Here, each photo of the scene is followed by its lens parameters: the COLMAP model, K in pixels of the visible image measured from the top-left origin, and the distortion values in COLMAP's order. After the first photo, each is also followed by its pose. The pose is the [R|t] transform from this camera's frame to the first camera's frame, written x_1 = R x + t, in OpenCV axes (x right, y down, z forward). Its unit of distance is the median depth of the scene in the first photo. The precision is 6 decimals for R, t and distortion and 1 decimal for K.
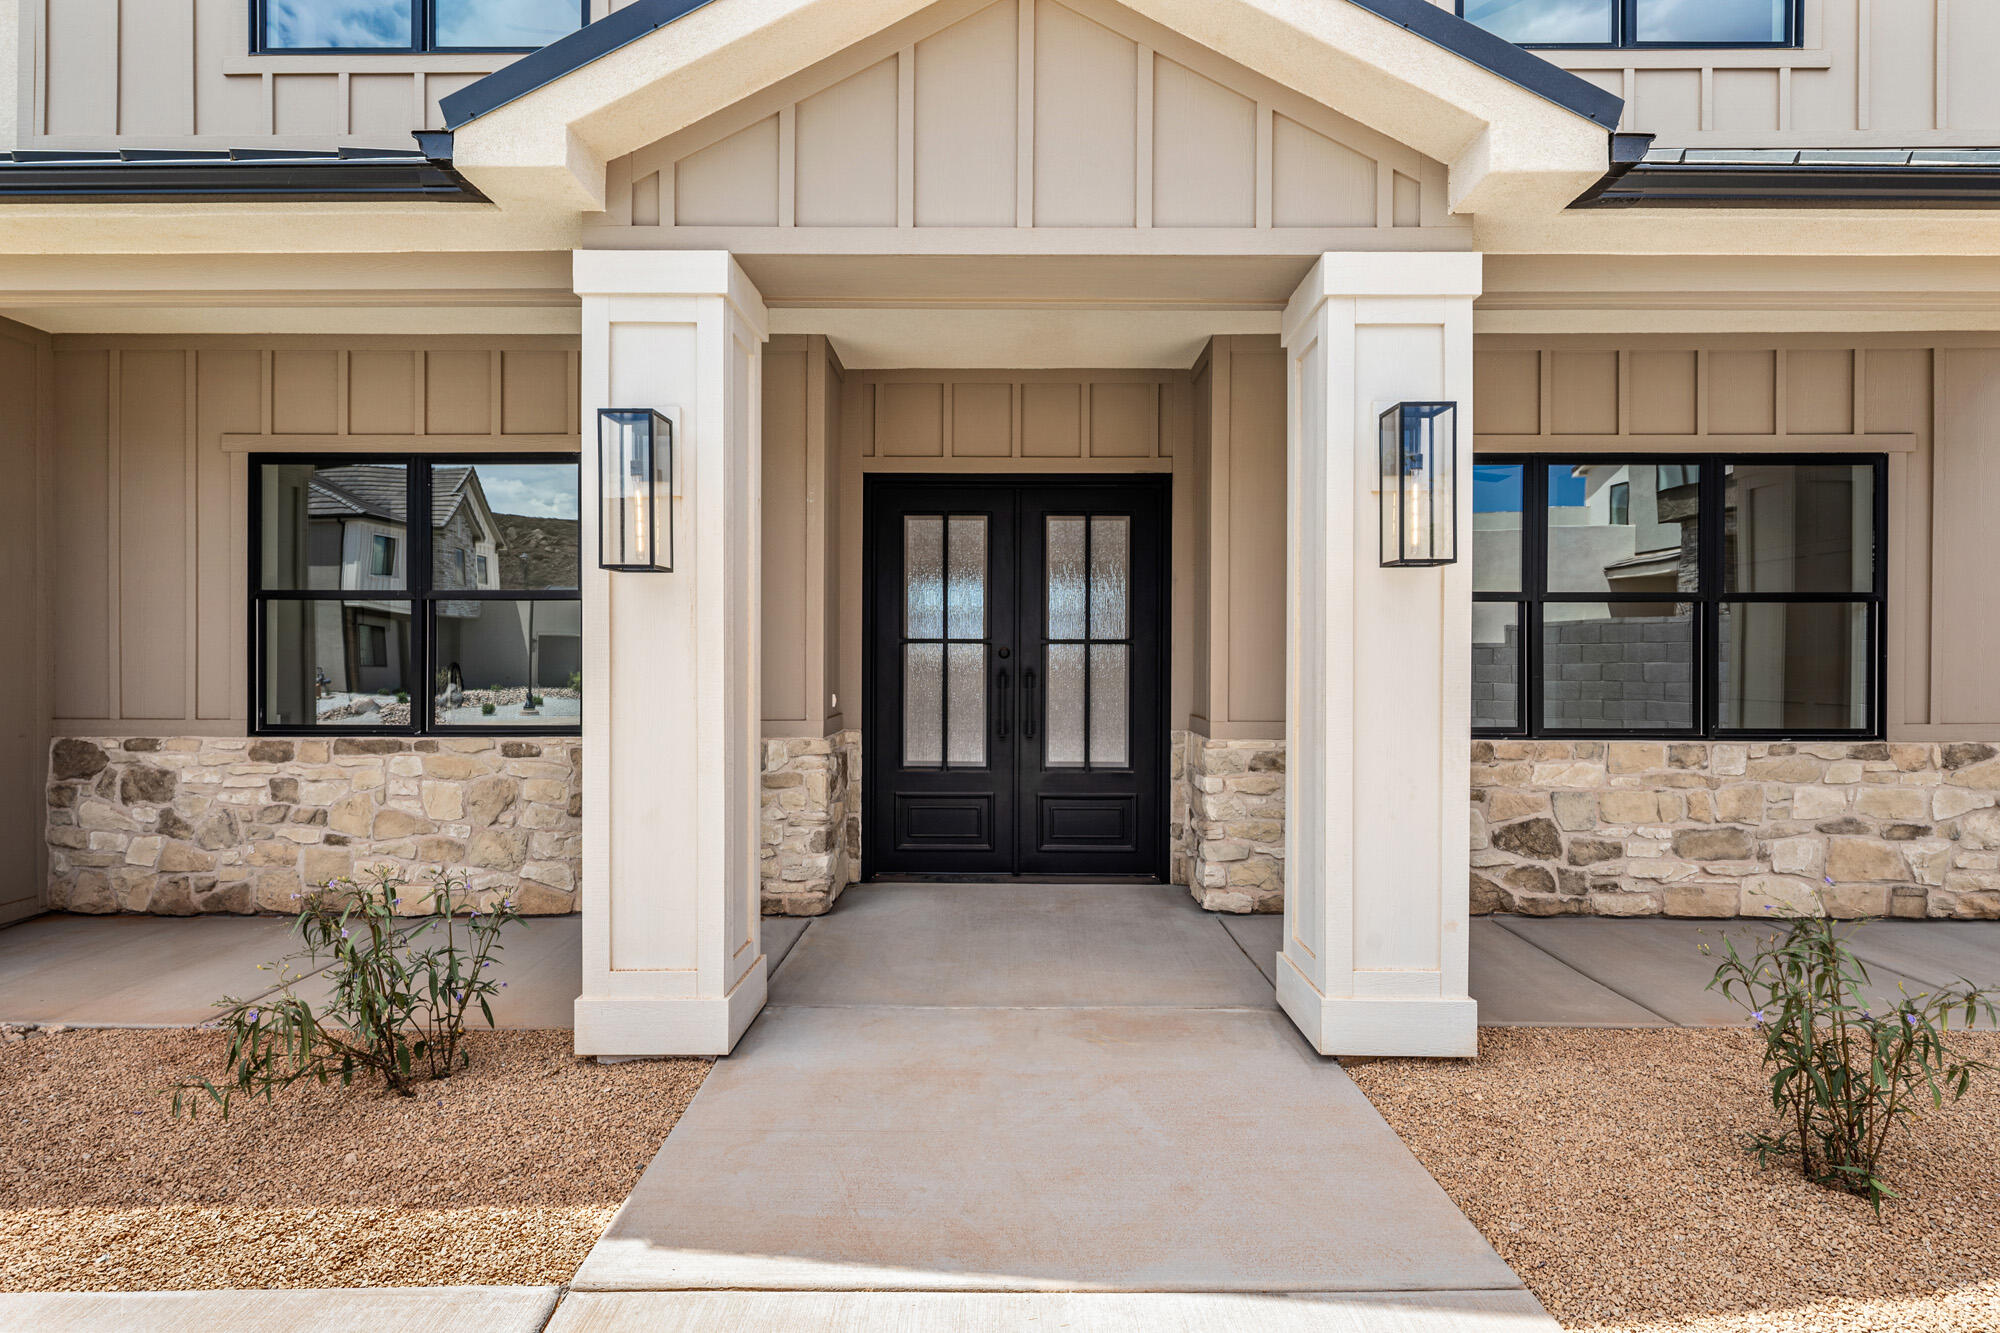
lens RADIAL K [[980.5, 0, 1000.8], [0, 980.5, 665.2], [0, 0, 1]] dist [0.004794, -0.003911]
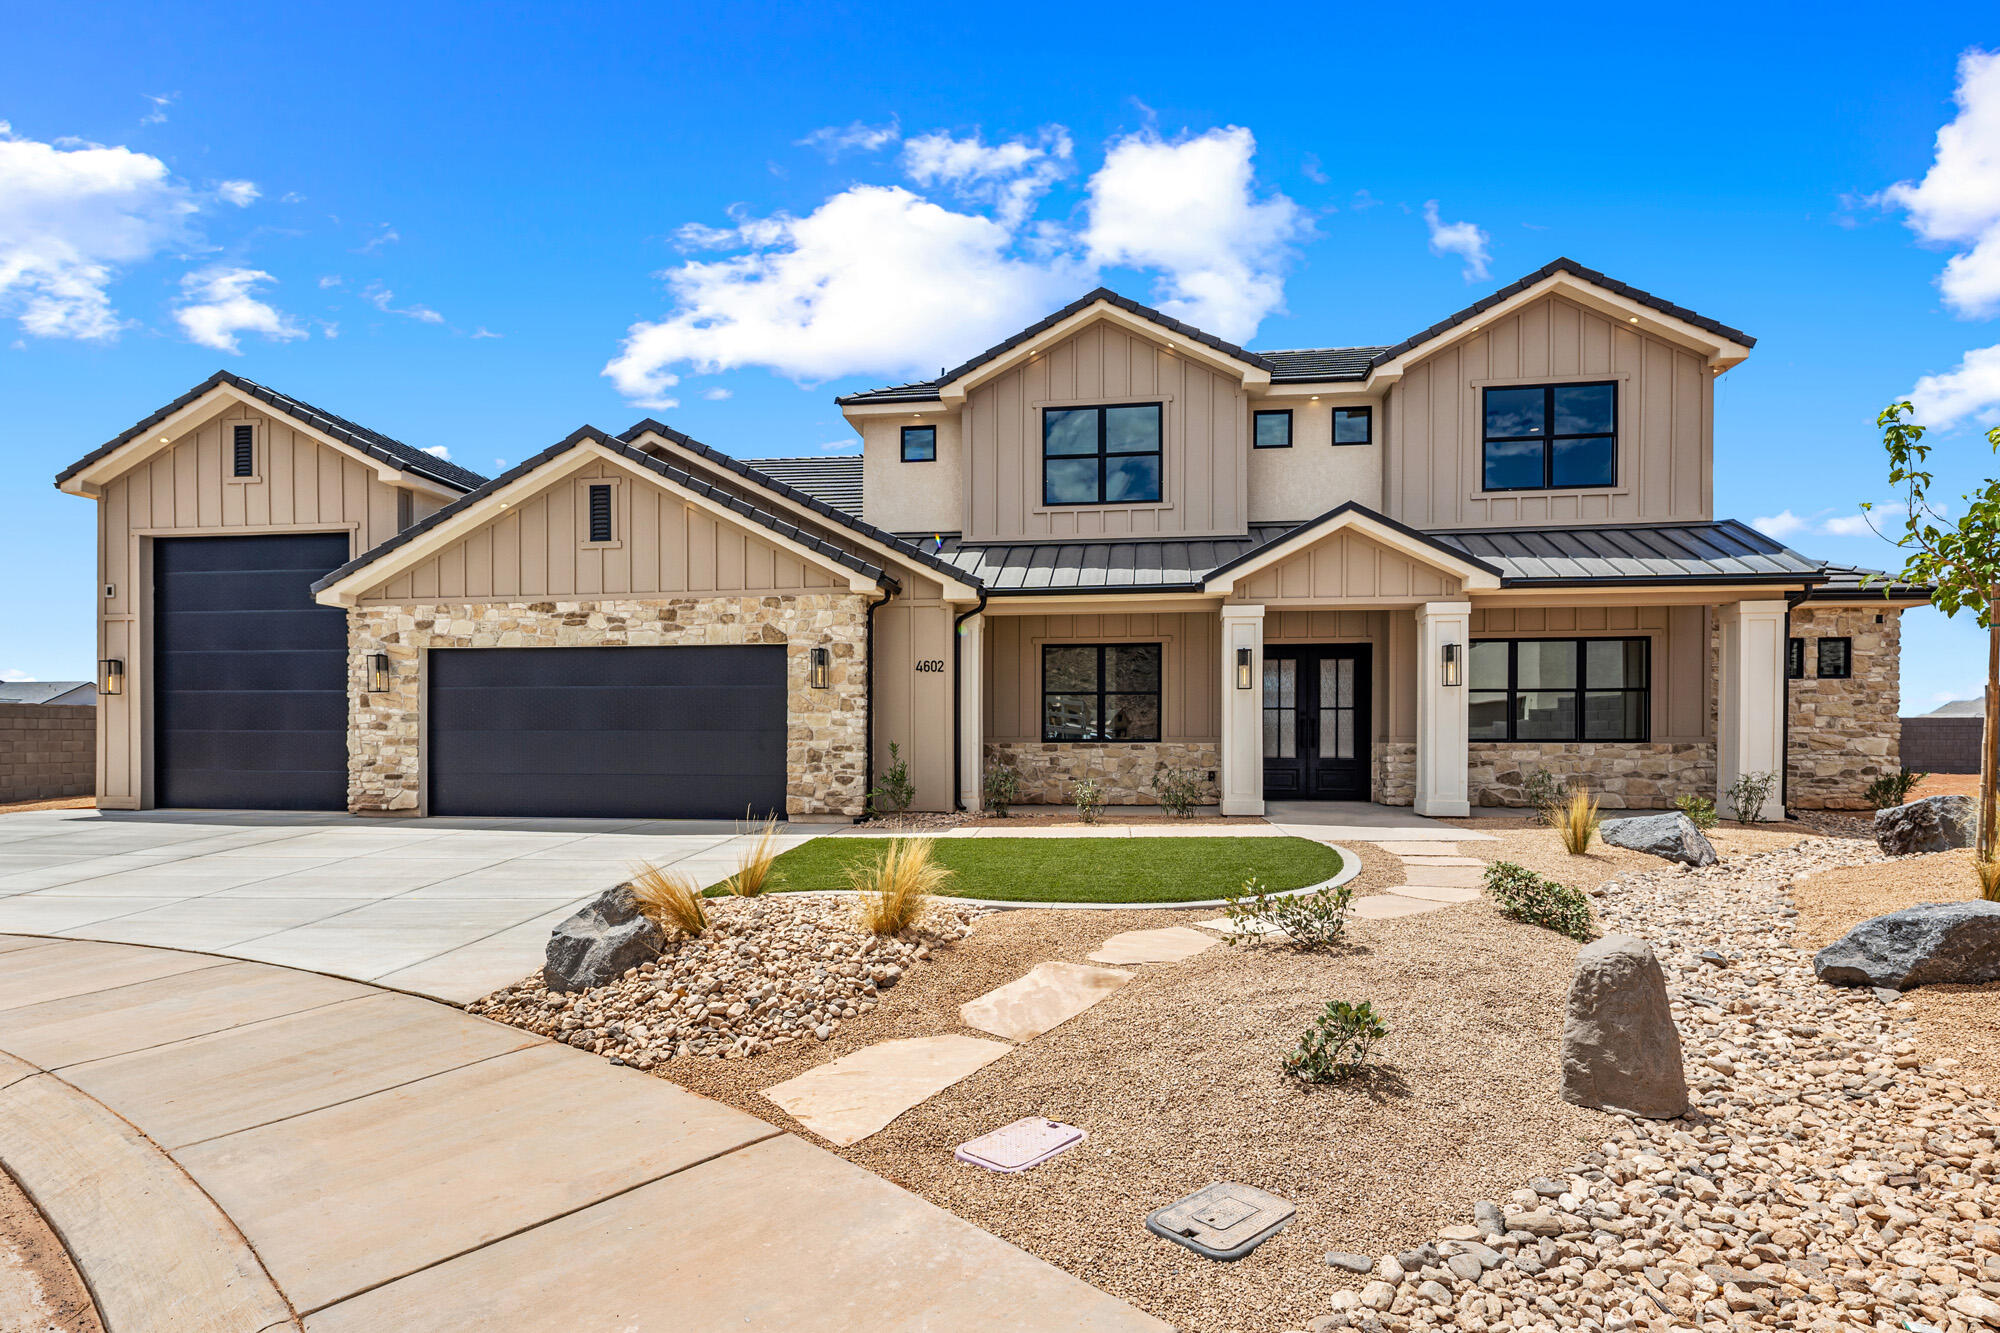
lens RADIAL K [[980.5, 0, 1009.3], [0, 980.5, 750.8], [0, 0, 1]] dist [0.004794, -0.003911]
pose [[0.992583, -0.001312, -0.121564, -0.513600], [0.002426, 0.999956, 0.009021, 0.070355], [0.121547, -0.009249, 0.992543, -1.878547]]
